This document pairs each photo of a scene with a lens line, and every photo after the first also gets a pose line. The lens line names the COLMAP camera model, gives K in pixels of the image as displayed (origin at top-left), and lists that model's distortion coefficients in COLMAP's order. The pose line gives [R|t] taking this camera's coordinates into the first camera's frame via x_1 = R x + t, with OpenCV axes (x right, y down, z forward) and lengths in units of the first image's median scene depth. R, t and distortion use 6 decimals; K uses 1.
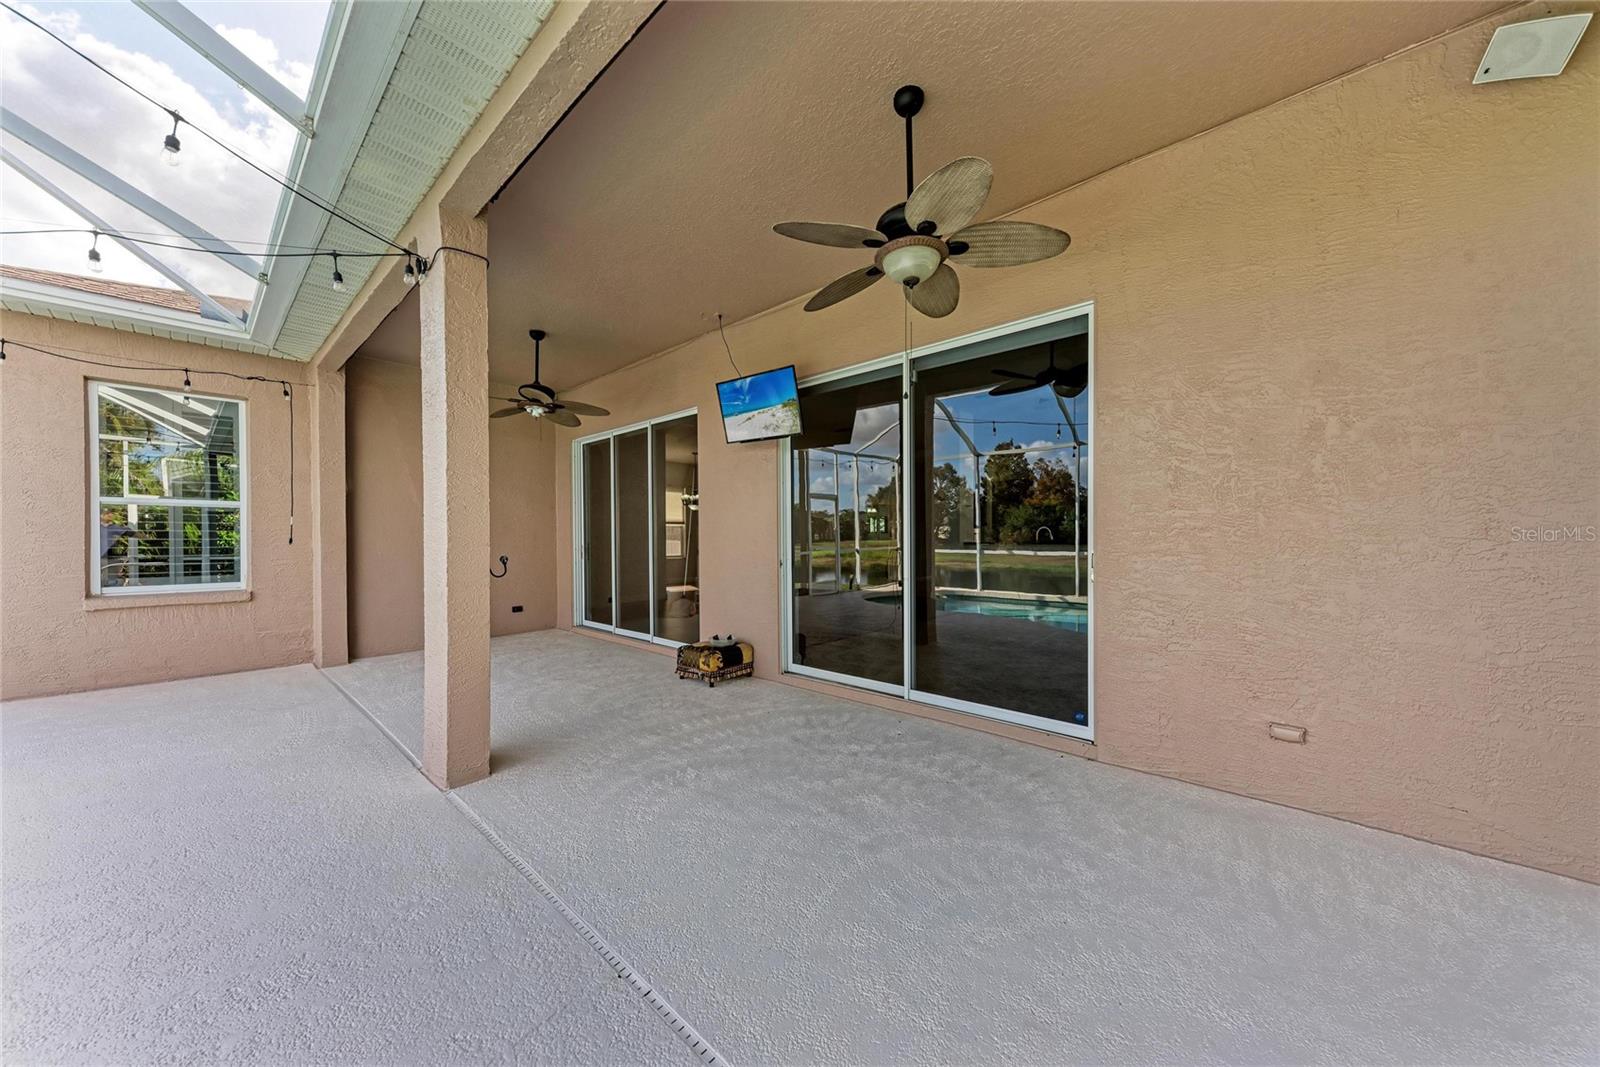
lens RADIAL K [[550.0, 0, 805.6], [0, 550.0, 544.4], [0, 0, 1]] dist [0.002448, -0.000416]
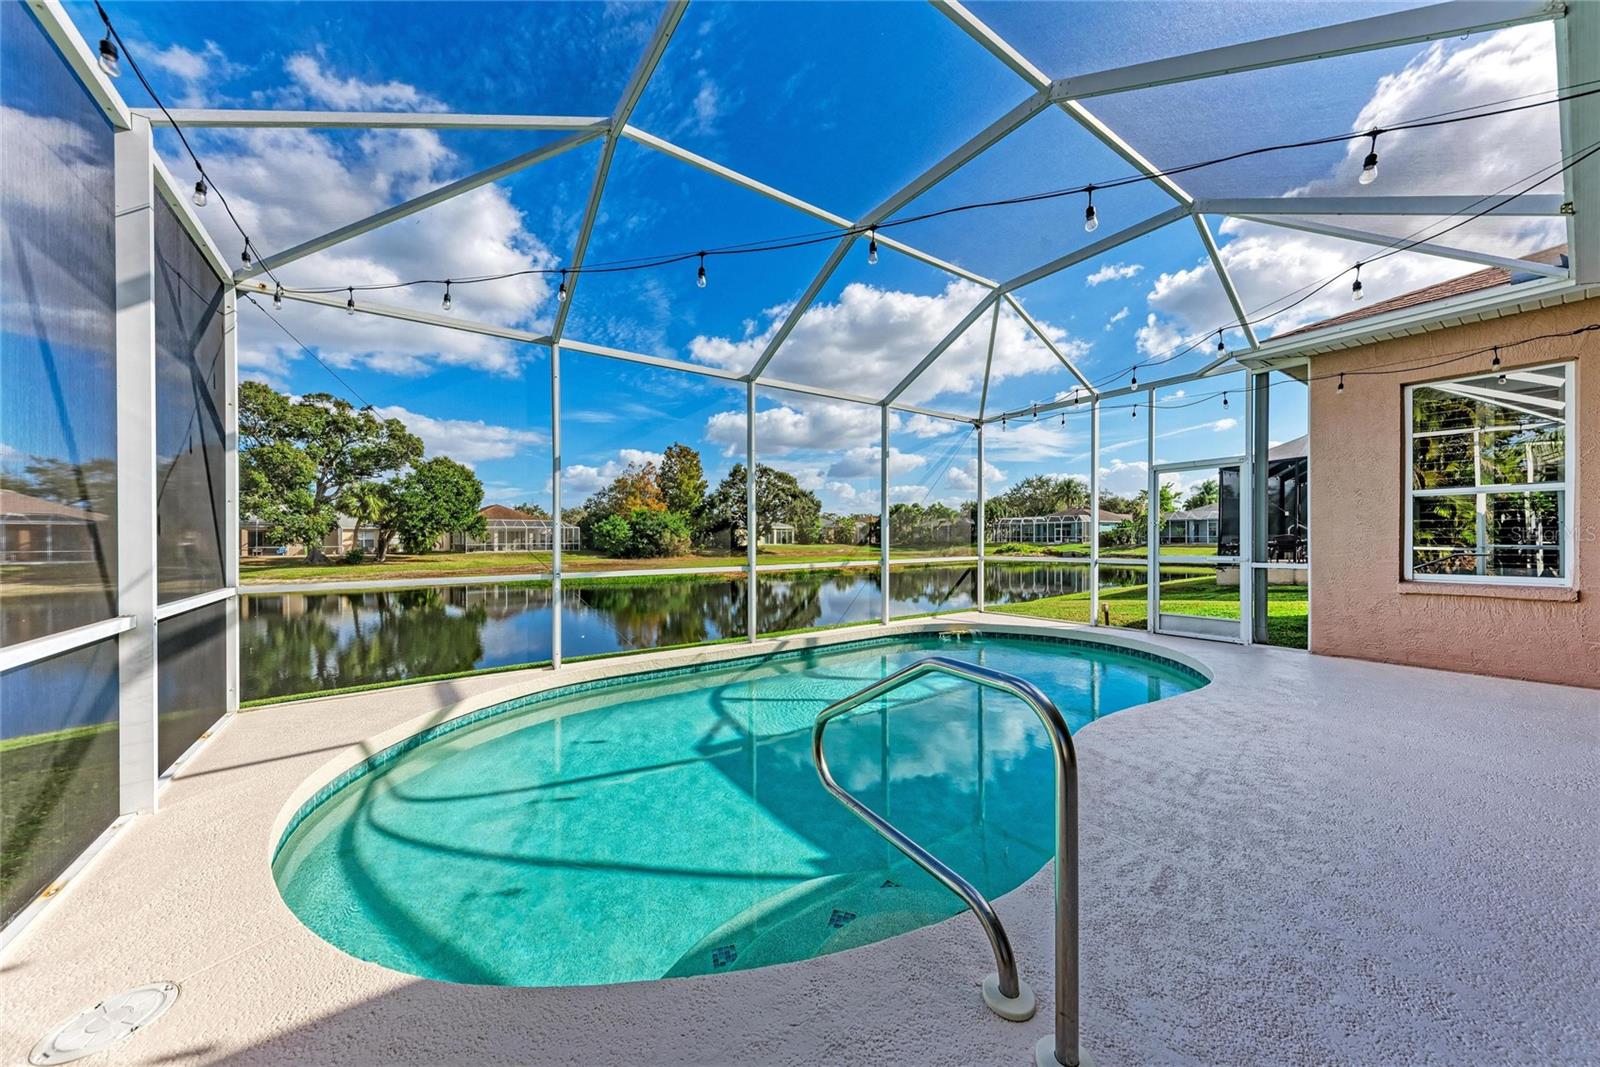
lens RADIAL K [[550.0, 0, 802.0], [0, 550.0, 542.1], [0, 0, 1]] dist [0.002448, -0.000416]
pose [[-0.224305, 0.011566, -0.974450, 0.062456], [0.002924, 0.999933, 0.011195, 0.000271], [0.974515, -0.000338, -0.224324, 0.058912]]
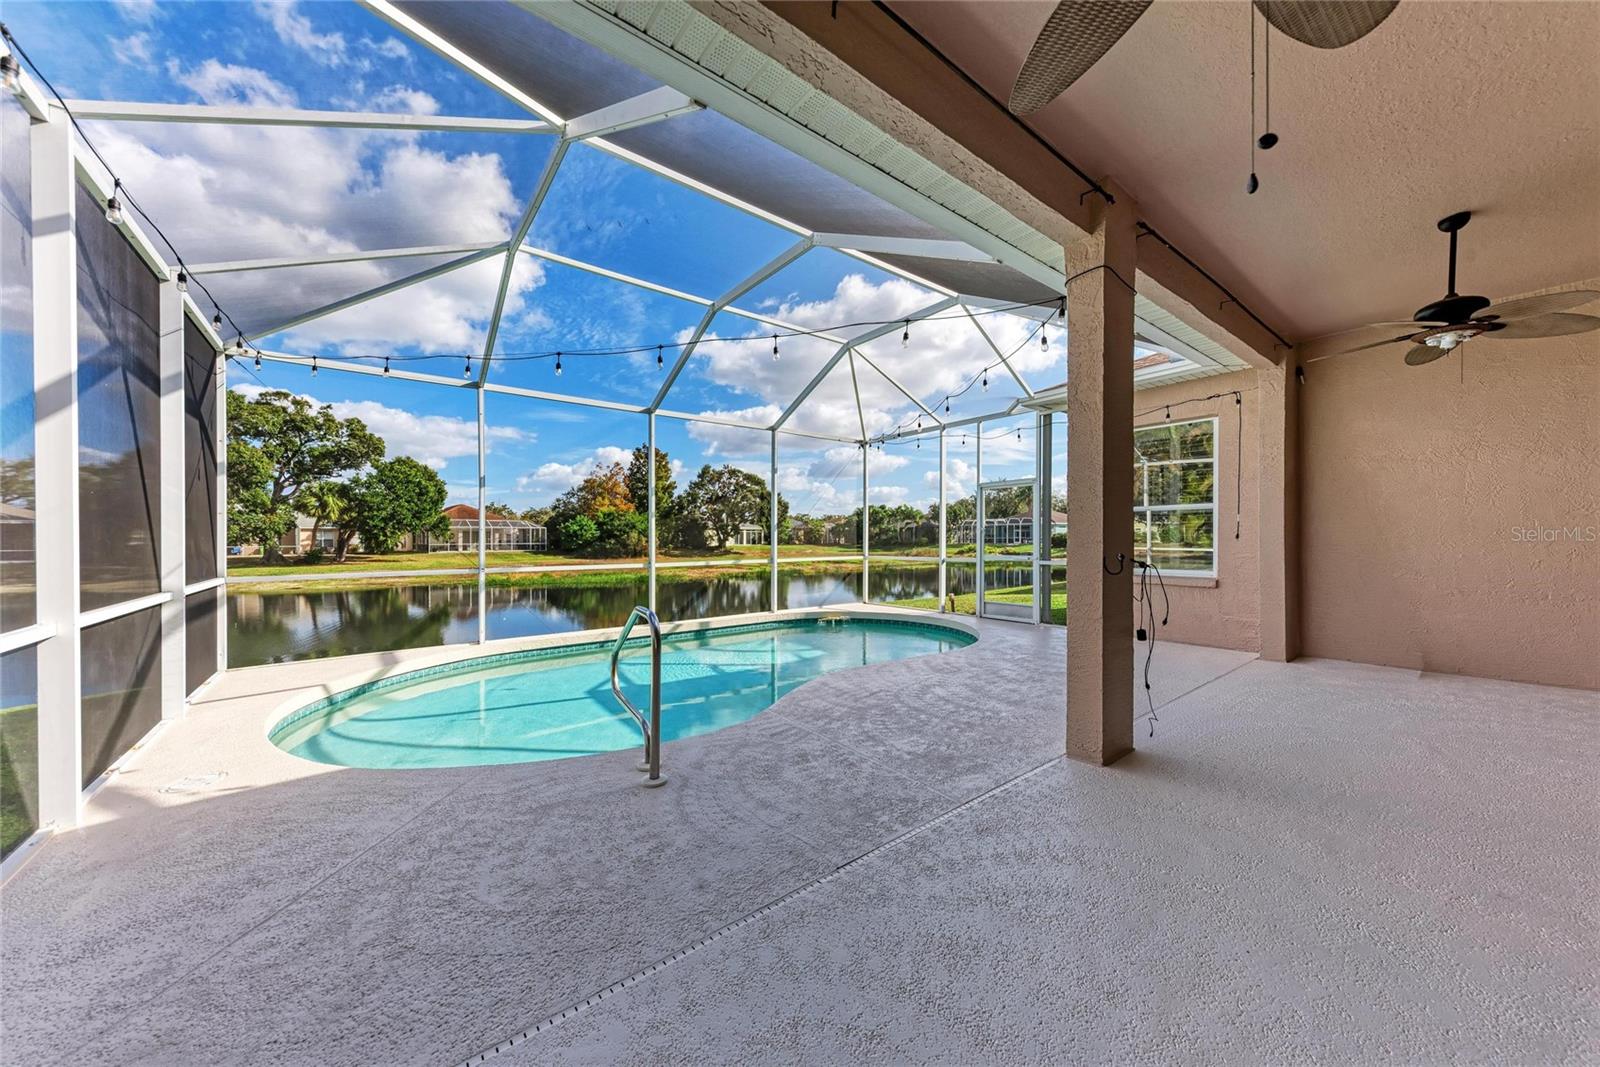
lens RADIAL K [[550.0, 0, 805.6], [0, 550.0, 544.3], [0, 0, 1]] dist [0.002448, -0.000416]
pose [[-0.177641, 0.014534, -0.983988, 0.325308], [0.000149, 0.999891, 0.014742, -0.007541], [0.984095, 0.002472, -0.177624, 0.384113]]
